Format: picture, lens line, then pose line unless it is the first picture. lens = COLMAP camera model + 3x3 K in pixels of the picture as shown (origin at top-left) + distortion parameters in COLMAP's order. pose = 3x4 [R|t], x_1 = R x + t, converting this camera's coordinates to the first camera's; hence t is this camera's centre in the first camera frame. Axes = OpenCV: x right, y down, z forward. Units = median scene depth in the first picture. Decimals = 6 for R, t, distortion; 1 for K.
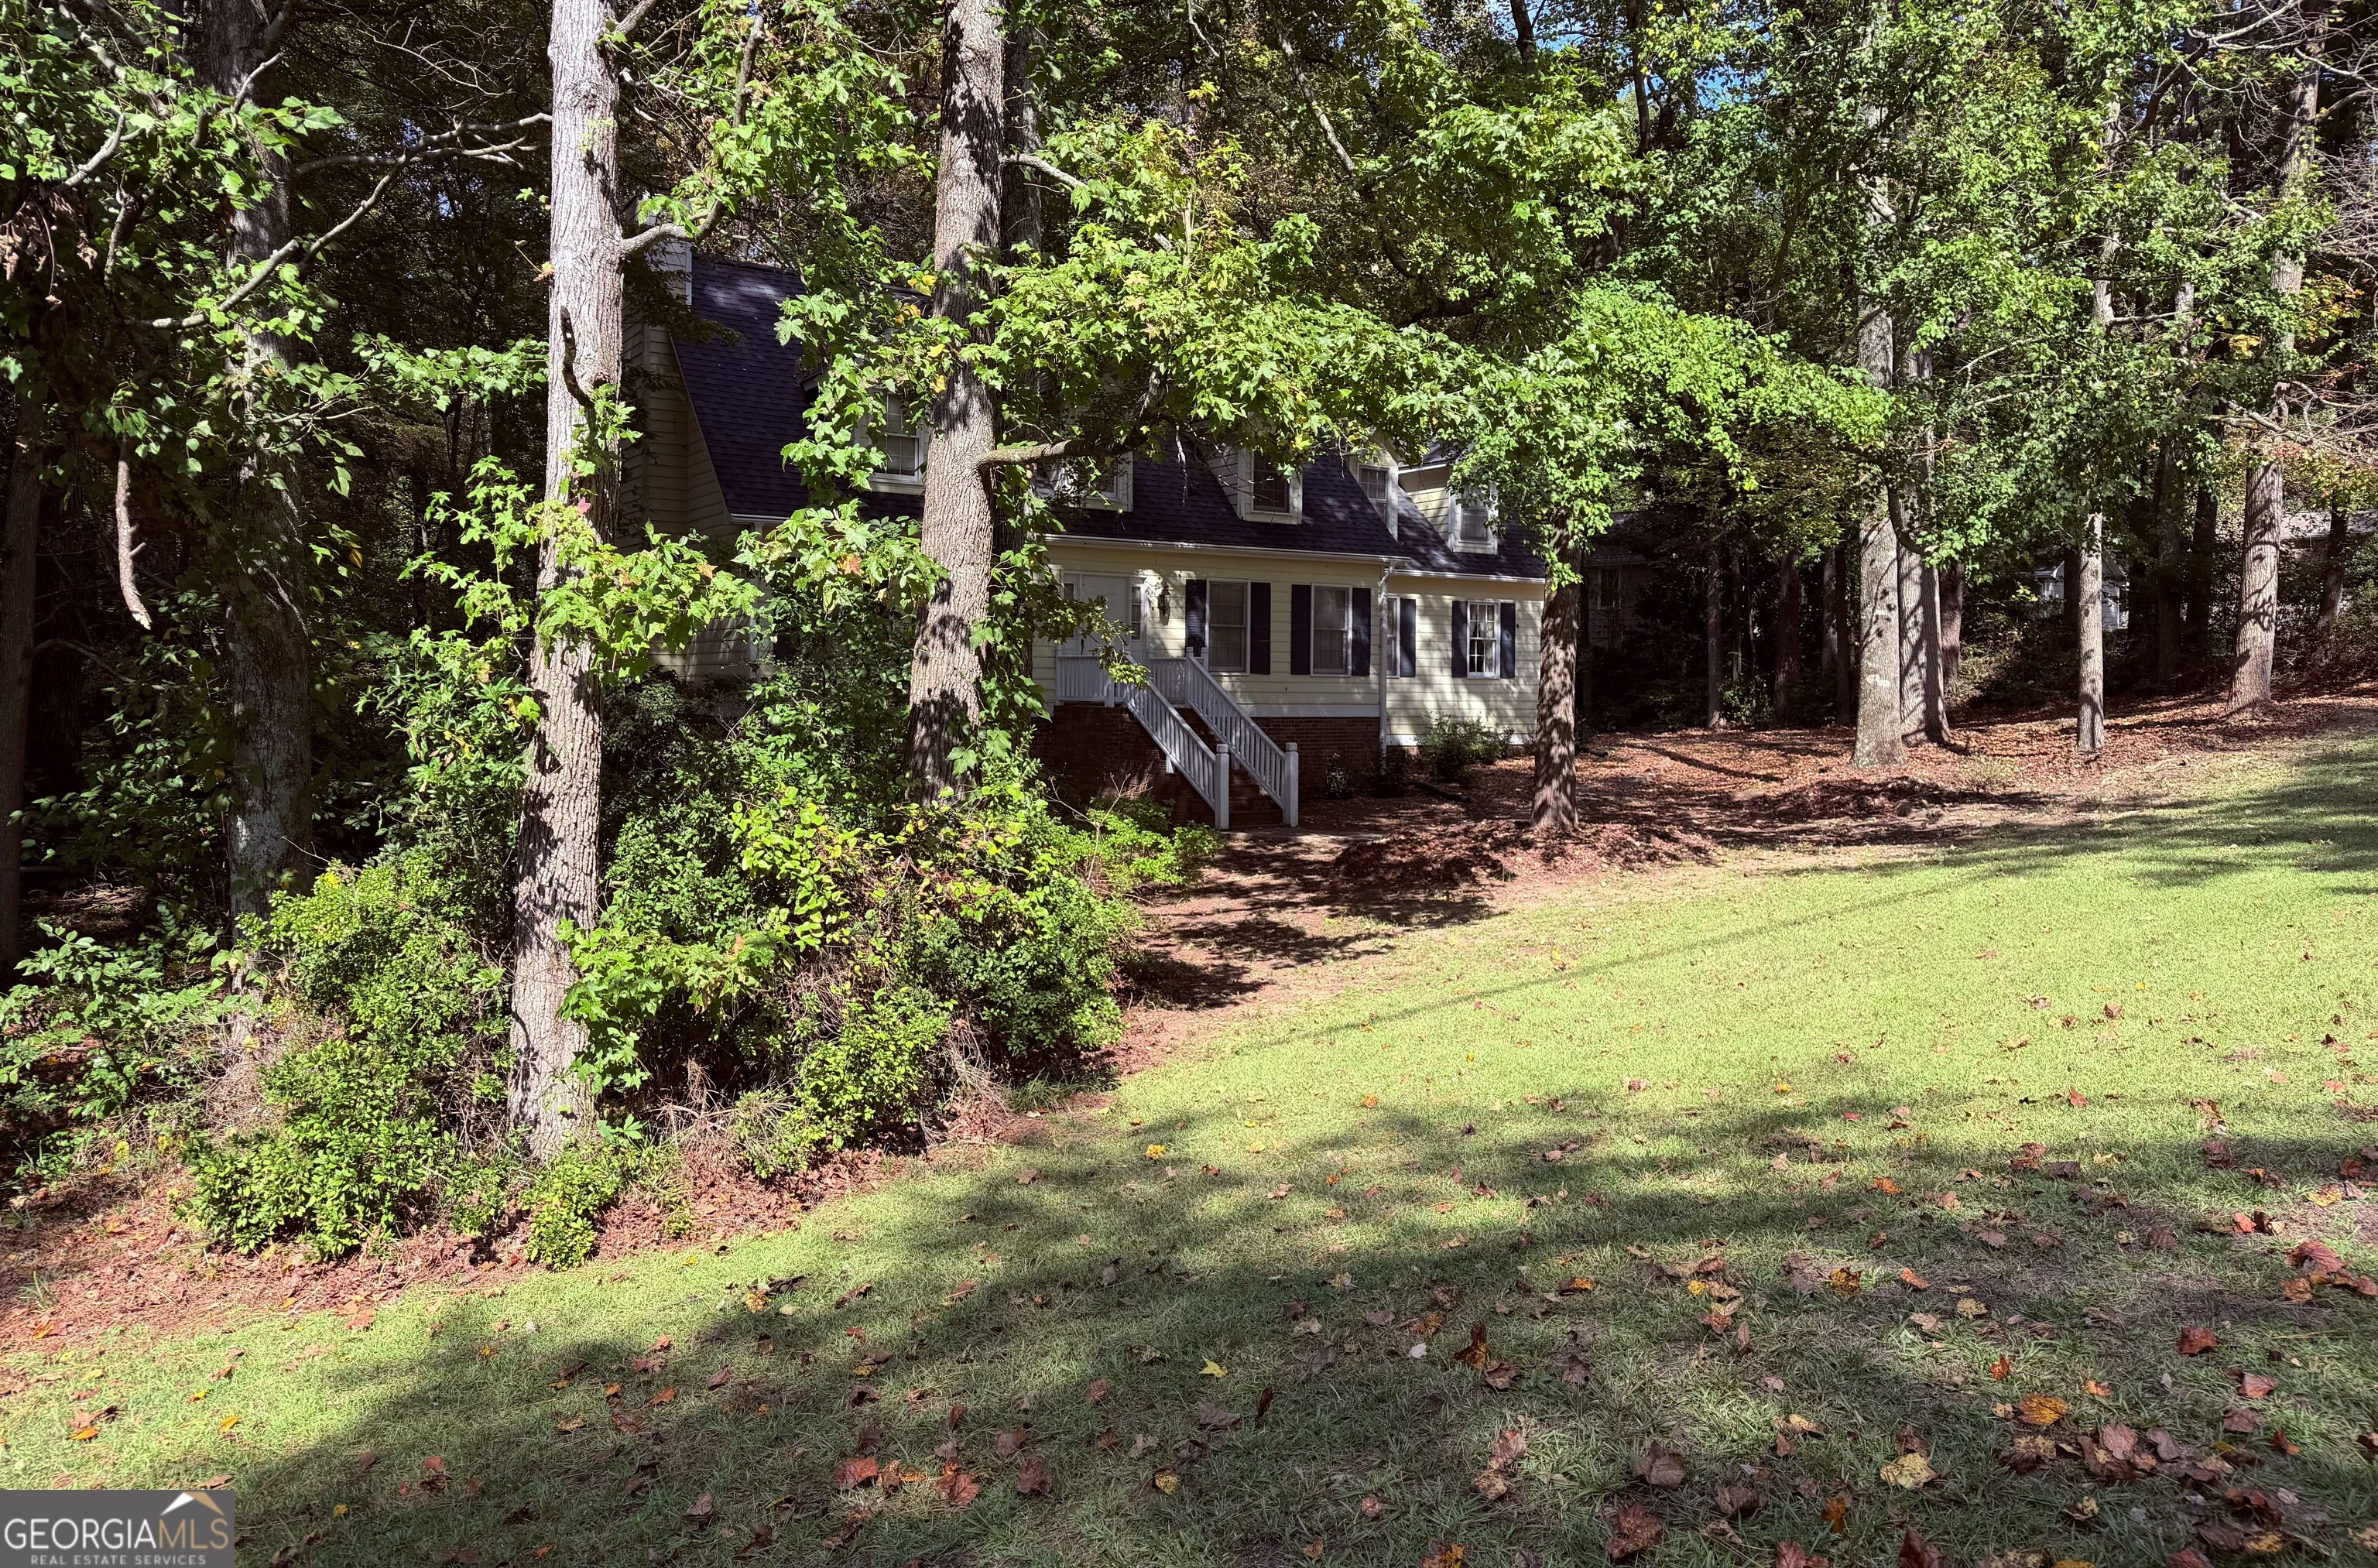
lens RADIAL K [[1634.8, 0, 1189.0], [0, 1634.8, 784.0], [0, 0, 1]] dist [-0.003321, -0.000797]
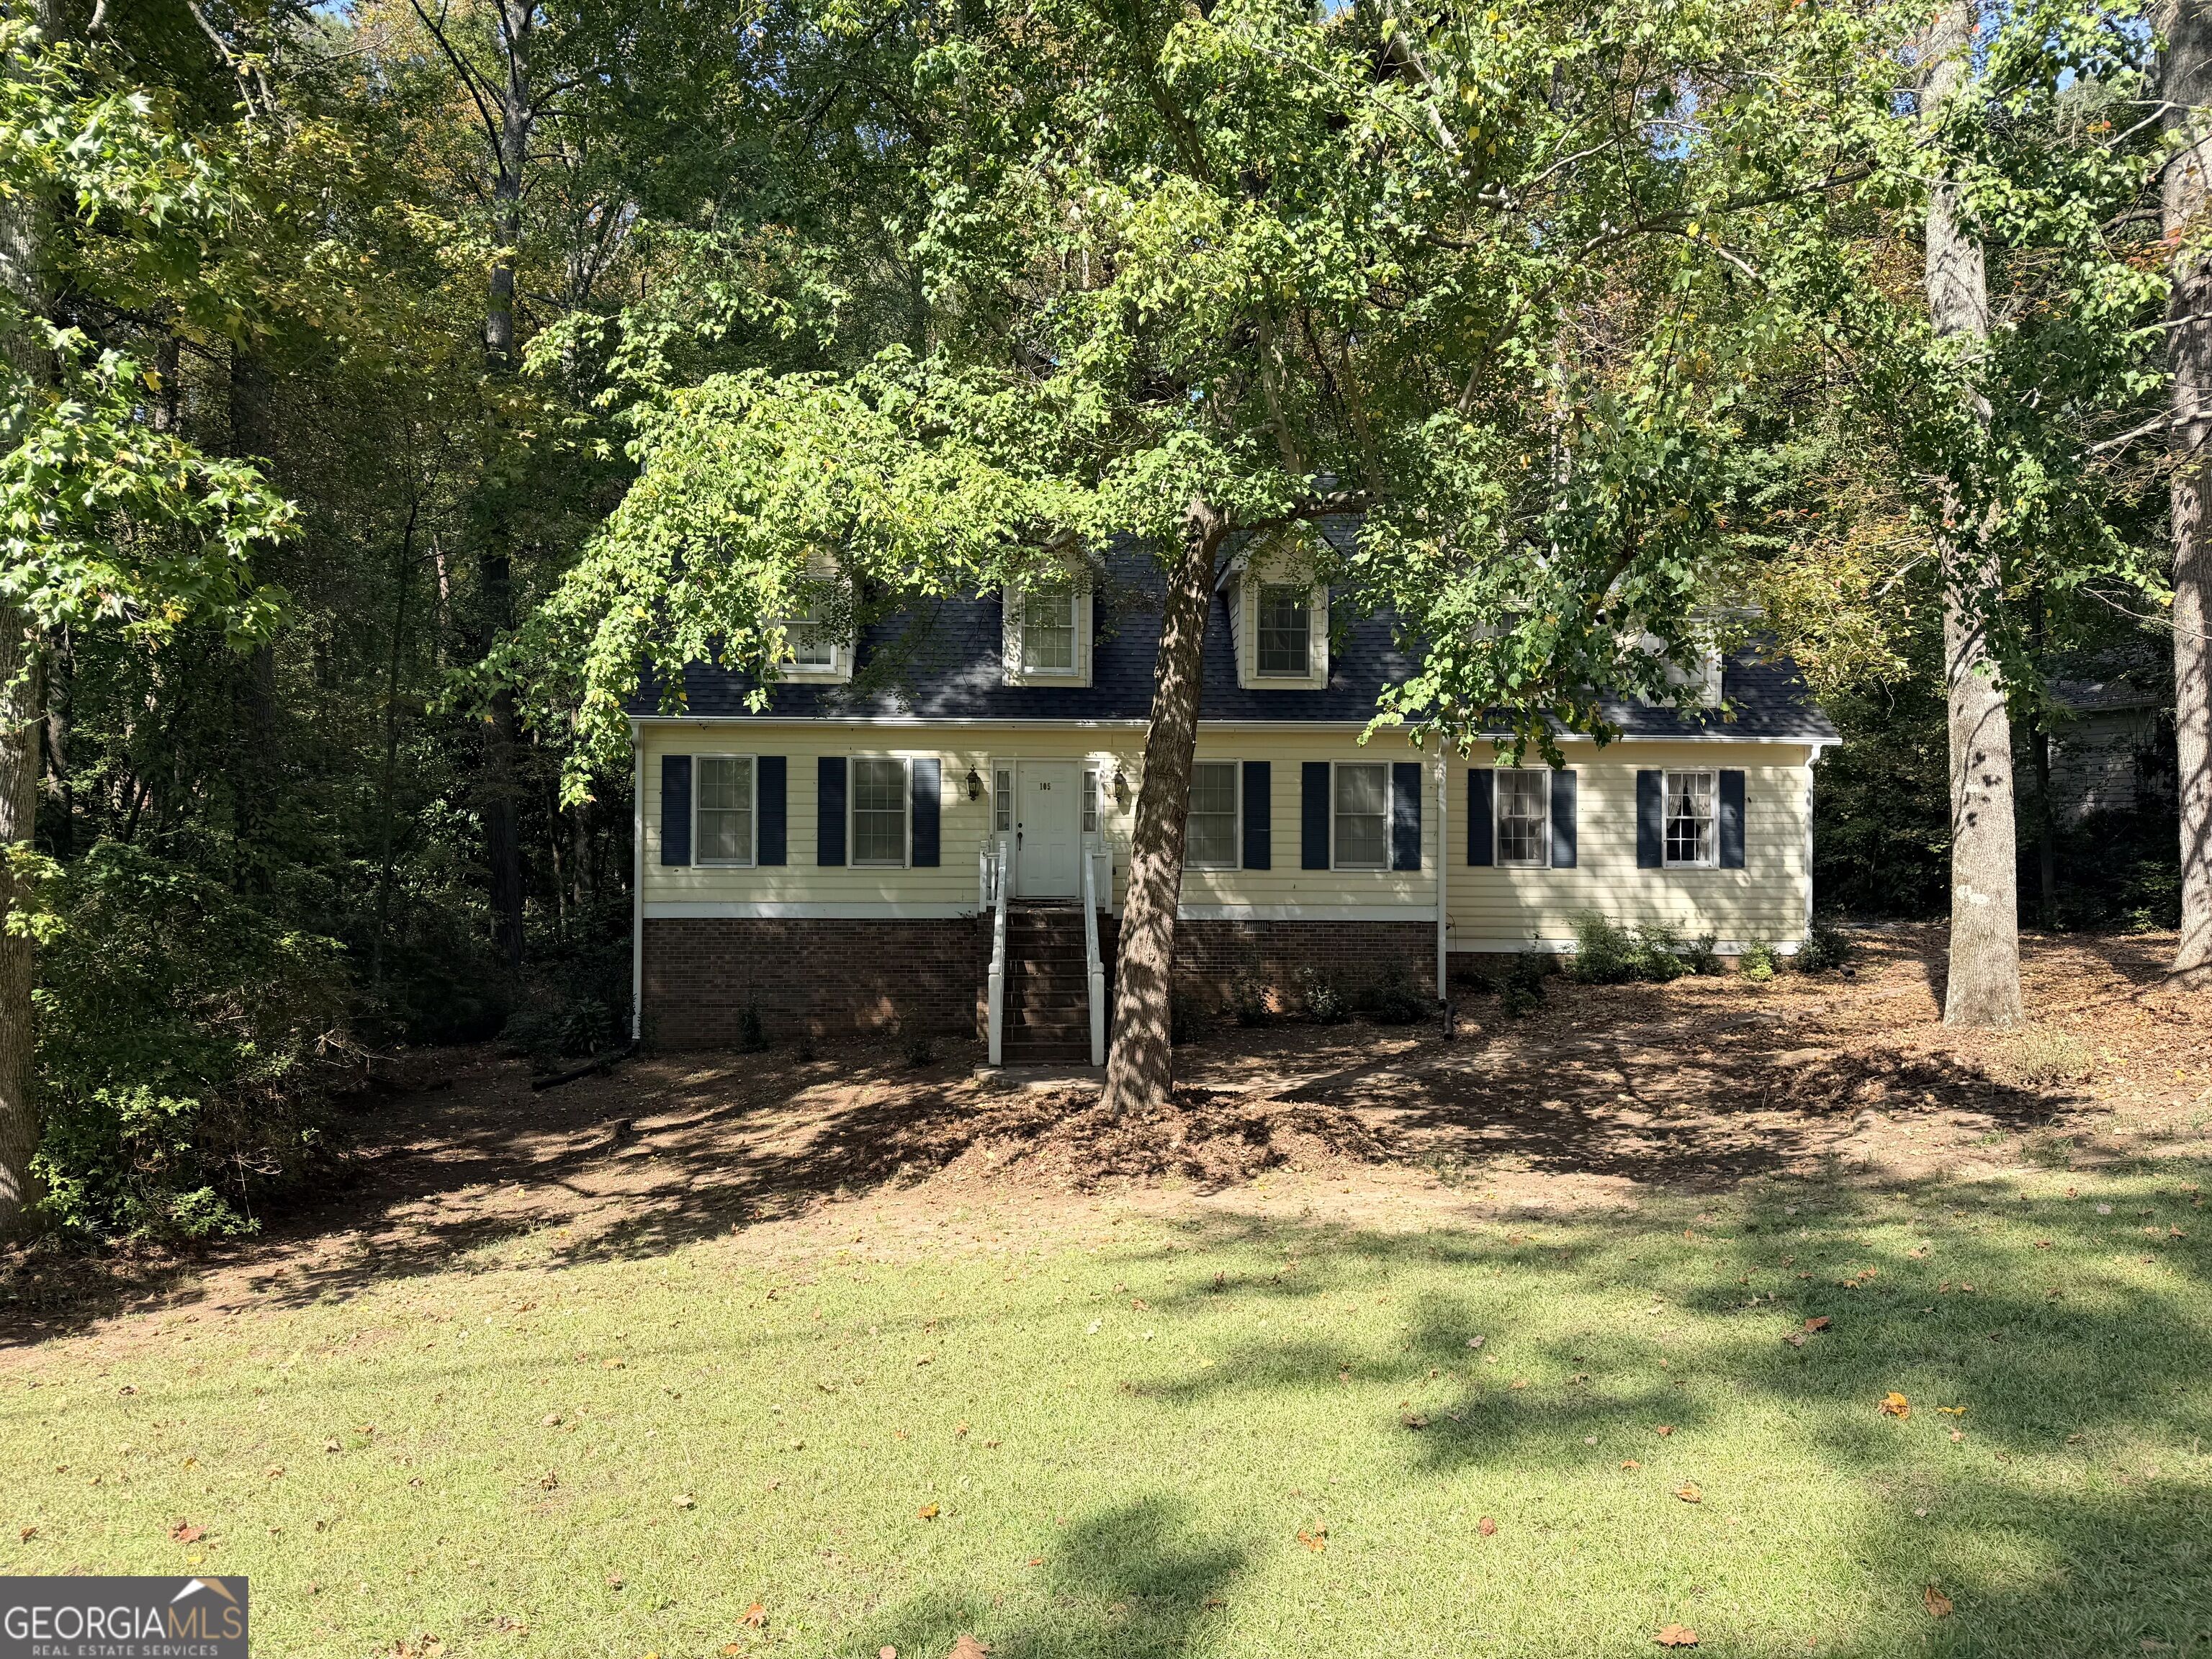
lens RADIAL K [[1558.1, 0, 1106.0], [0, 1558.1, 829.5], [0, 0, 1]] dist [0.001769, 0.000493]
pose [[0.856586, -0.004689, -0.515983, 0.377845], [-0.029241, 0.997911, -0.057611, -0.037659], [0.515175, 0.064436, 0.854660, 0.263753]]
